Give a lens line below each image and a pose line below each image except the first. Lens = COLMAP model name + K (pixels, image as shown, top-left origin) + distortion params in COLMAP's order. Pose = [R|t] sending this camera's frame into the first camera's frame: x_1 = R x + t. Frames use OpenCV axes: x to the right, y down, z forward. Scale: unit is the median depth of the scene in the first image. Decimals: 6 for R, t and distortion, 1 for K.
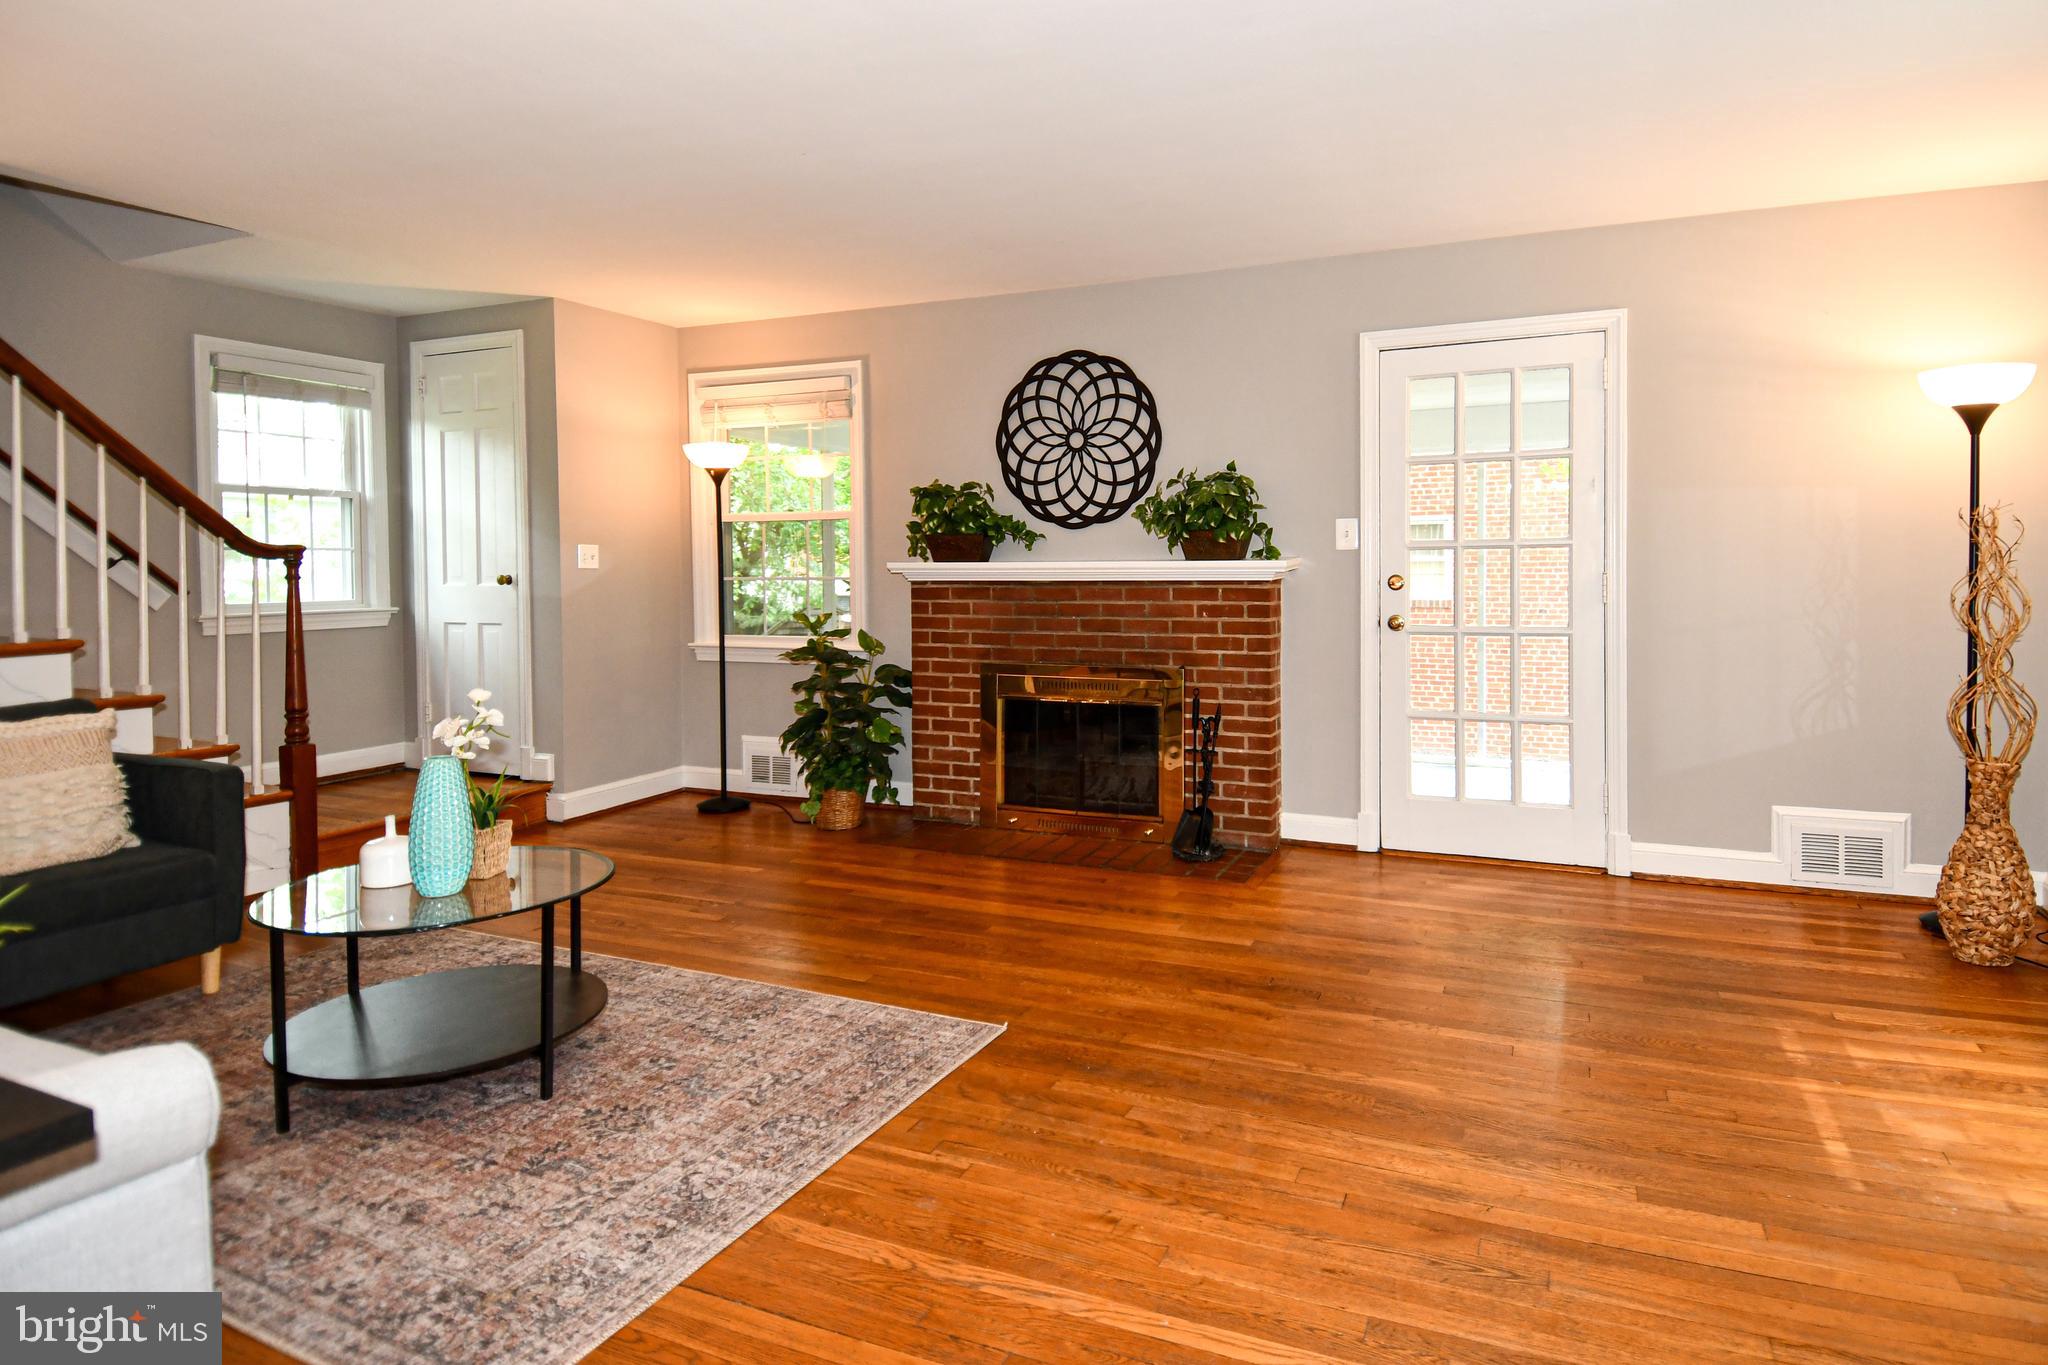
lens RADIAL K [[1184.3, 0, 1105.8], [0, 1184.3, 571.3], [0, 0, 1]] dist [0.022637, -0.029082]
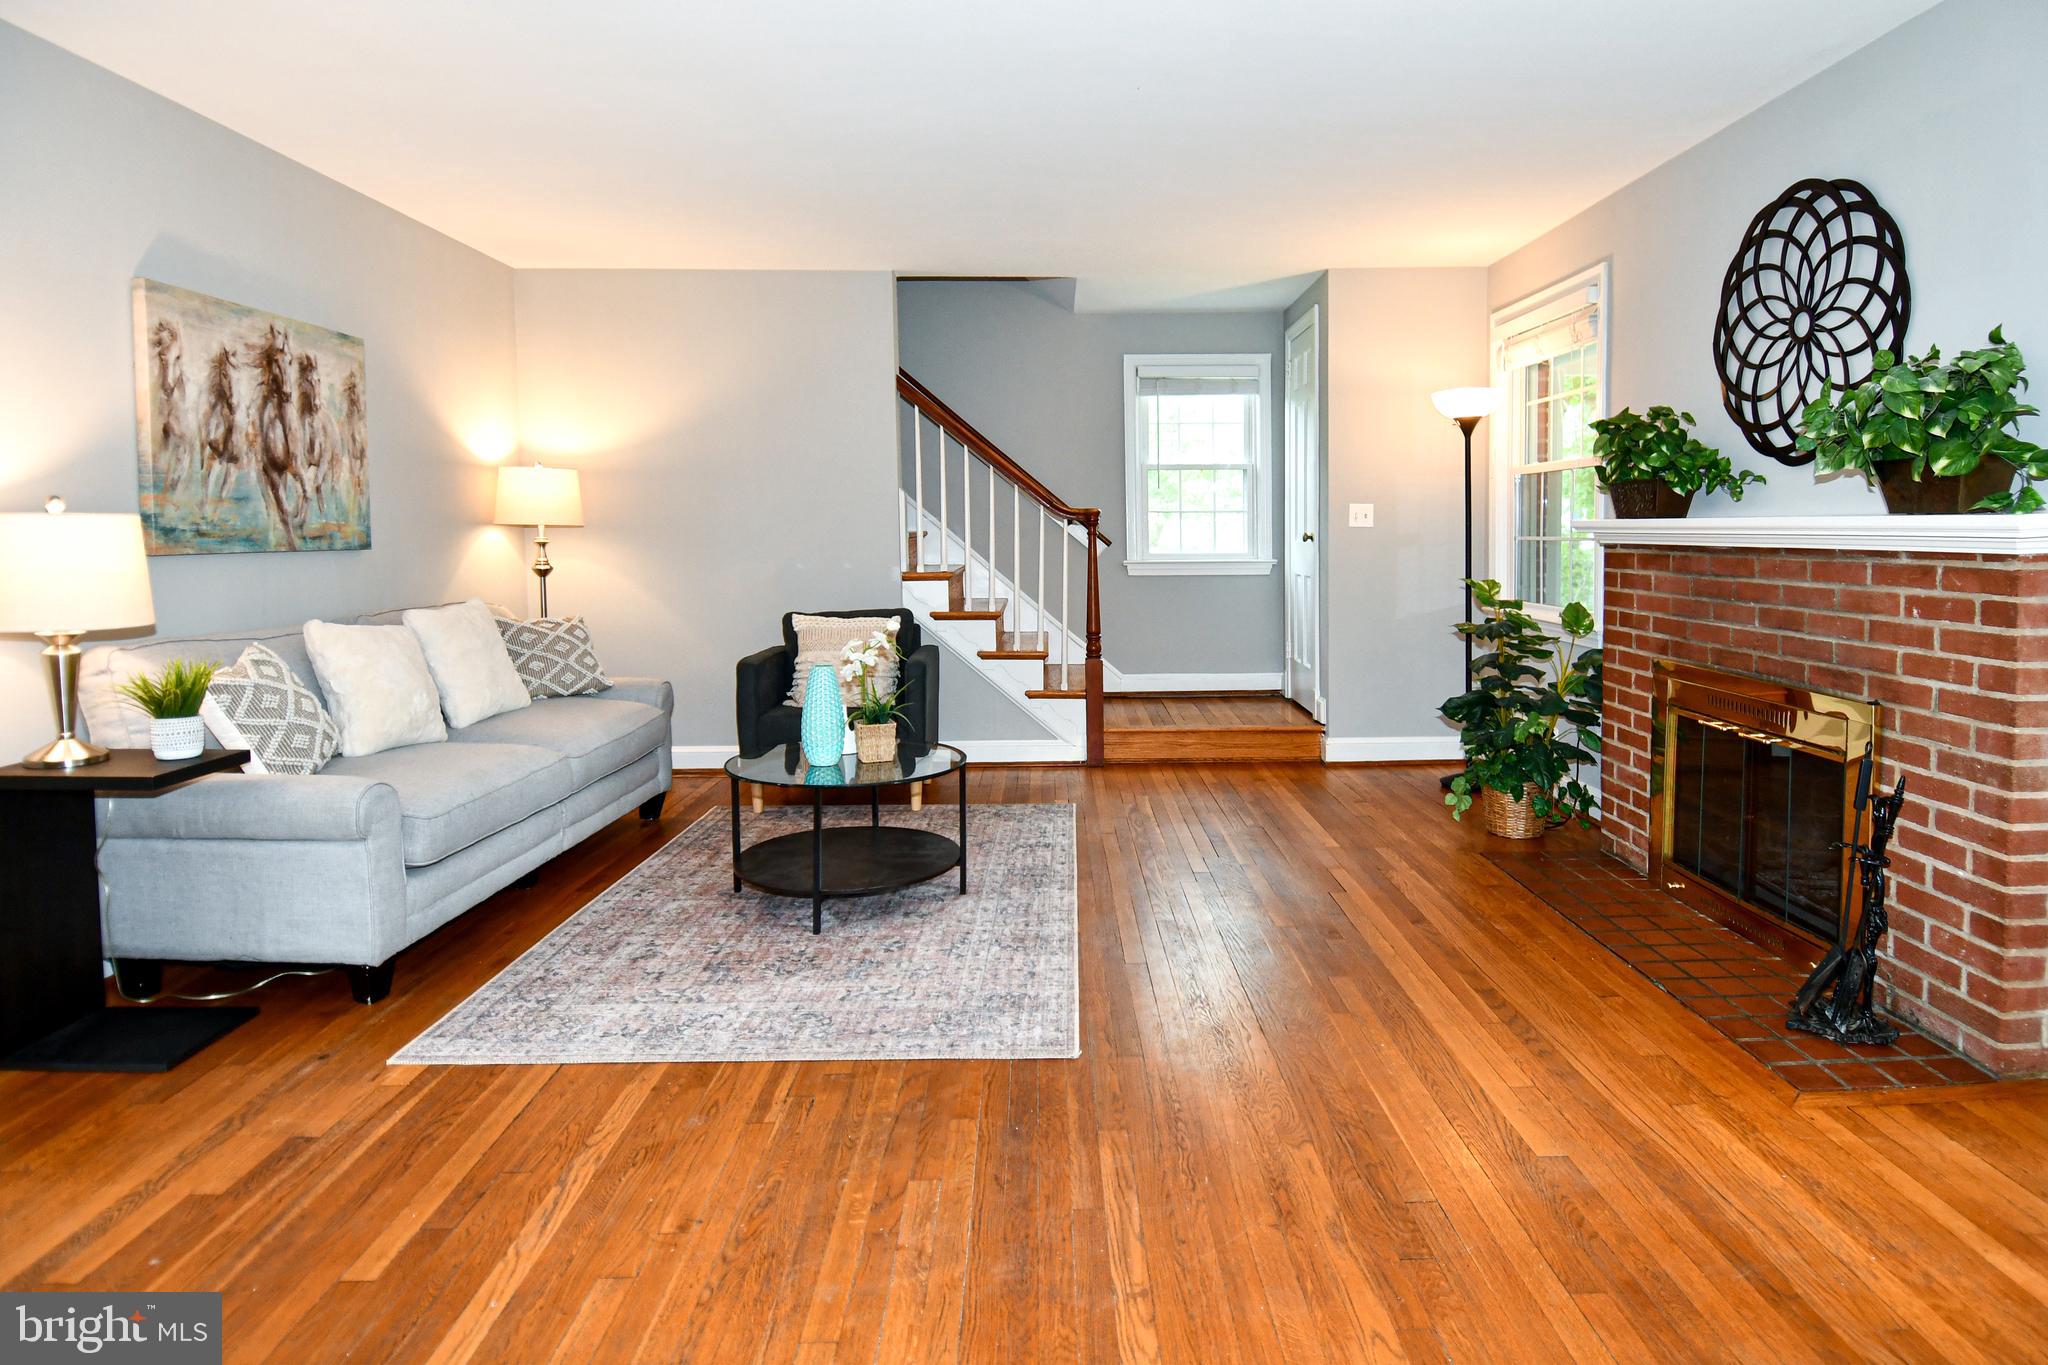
lens RADIAL K [[1125.7, 0, 1071.9], [0, 1125.7, 590.7], [0, 0, 1]] dist [0.031567, -0.034757]
pose [[0.391872, 0.055525, -0.918343, 0.394866], [-0.007170, 0.998331, 0.057302, -0.001095], [0.919992, -0.015871, 0.391616, 0.411518]]
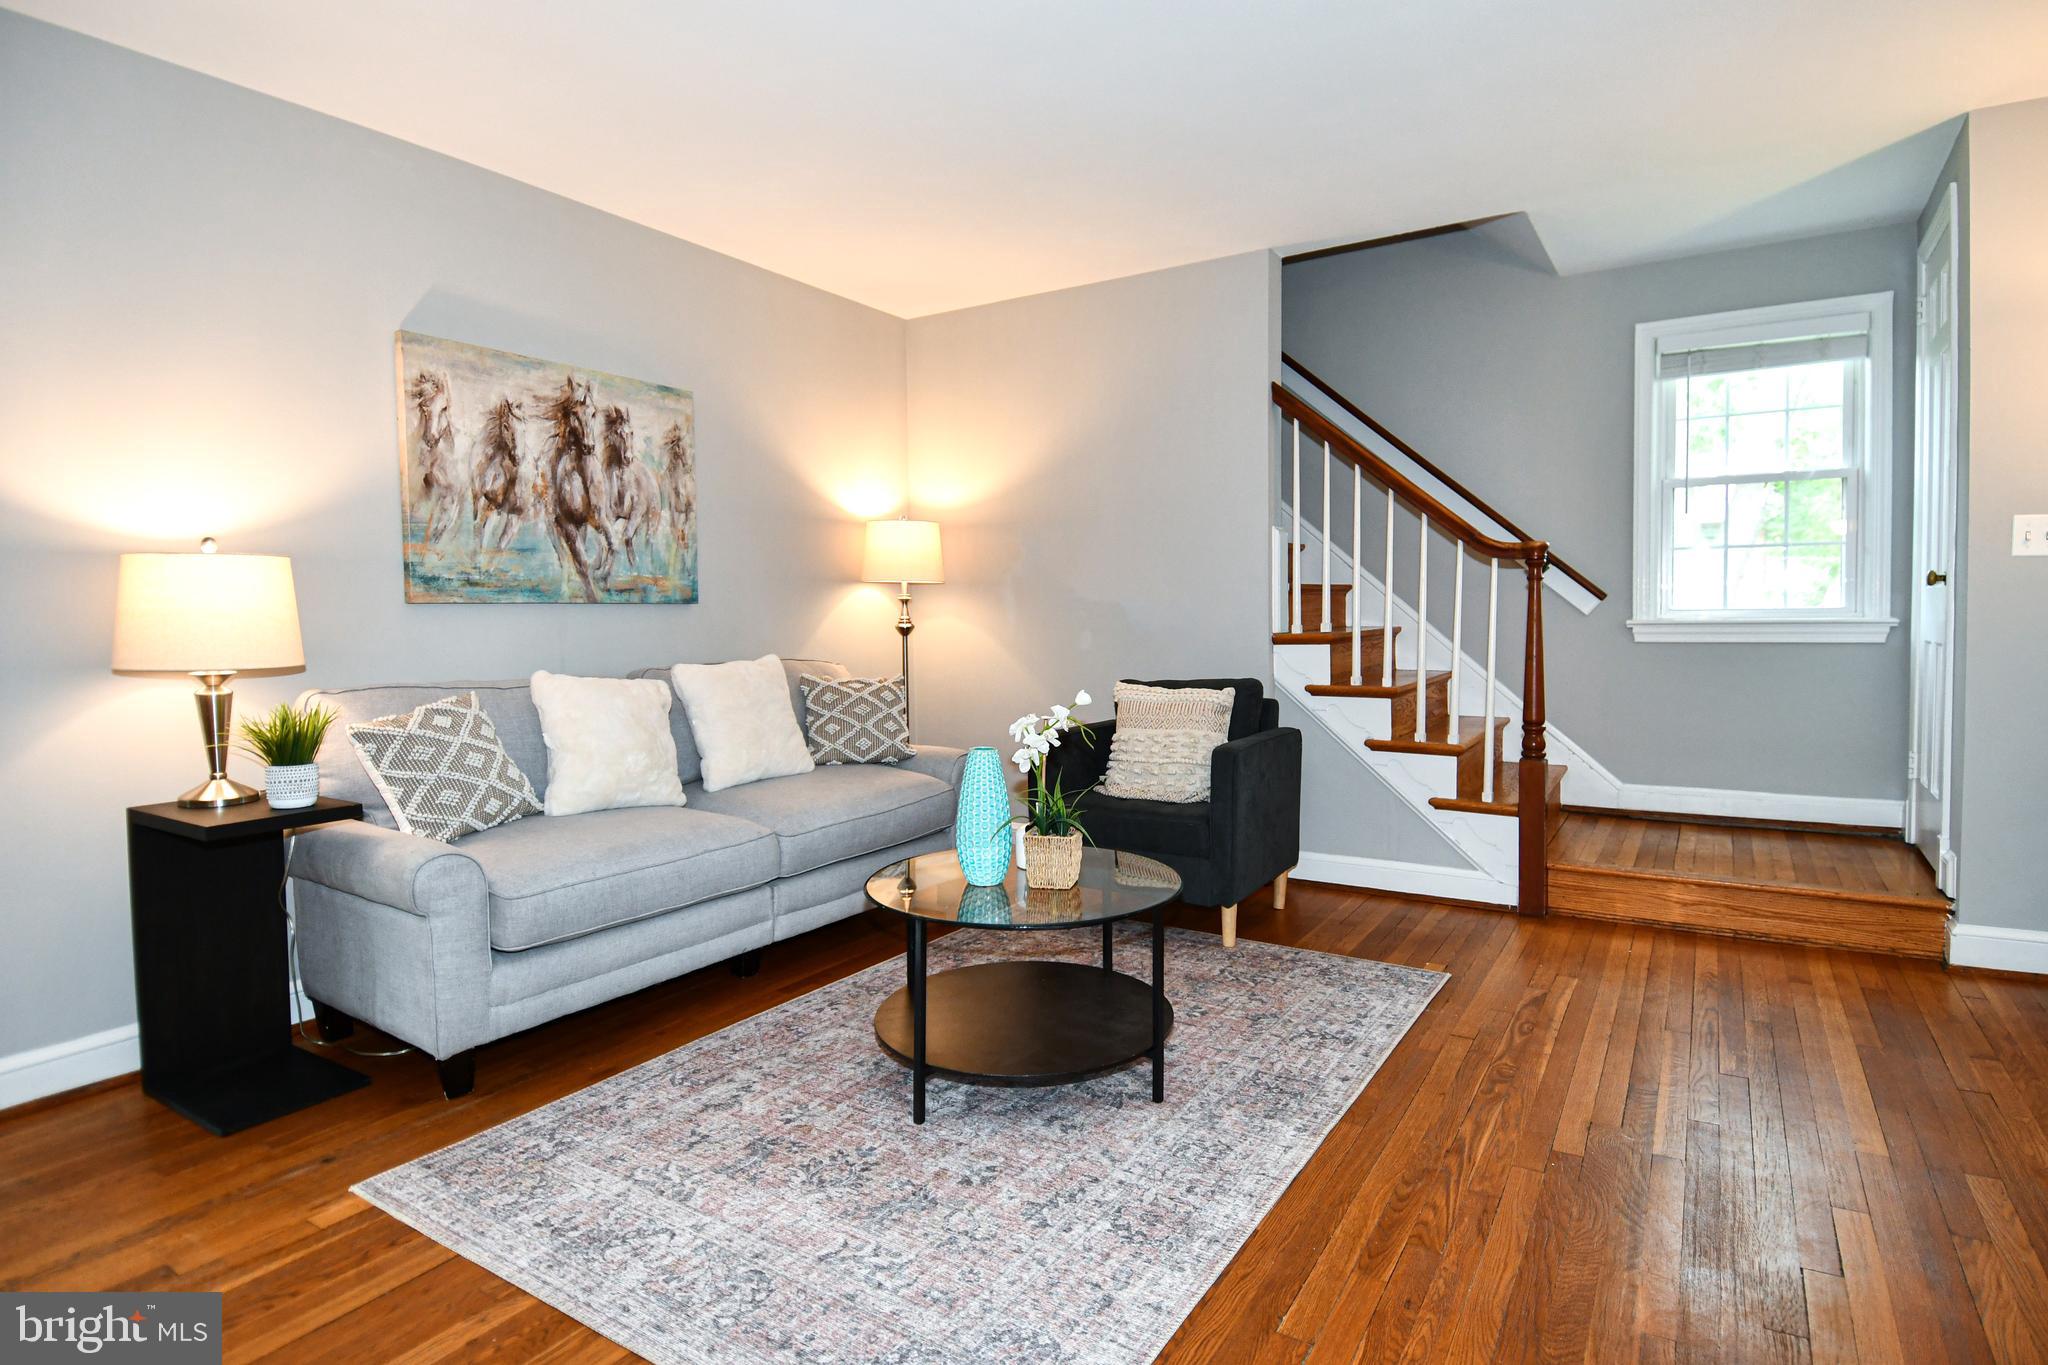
lens RADIAL K [[1125.7, 0, 1072.0], [0, 1125.7, 636.9], [0, 0, 1]] dist [0.031567, -0.034757]
pose [[-0.159477, 0.037456, -0.986491, 0.196158], [0.003599, 0.999295, 0.037360, 0.015321], [0.987195, 0.002407, -0.159499, 0.664481]]
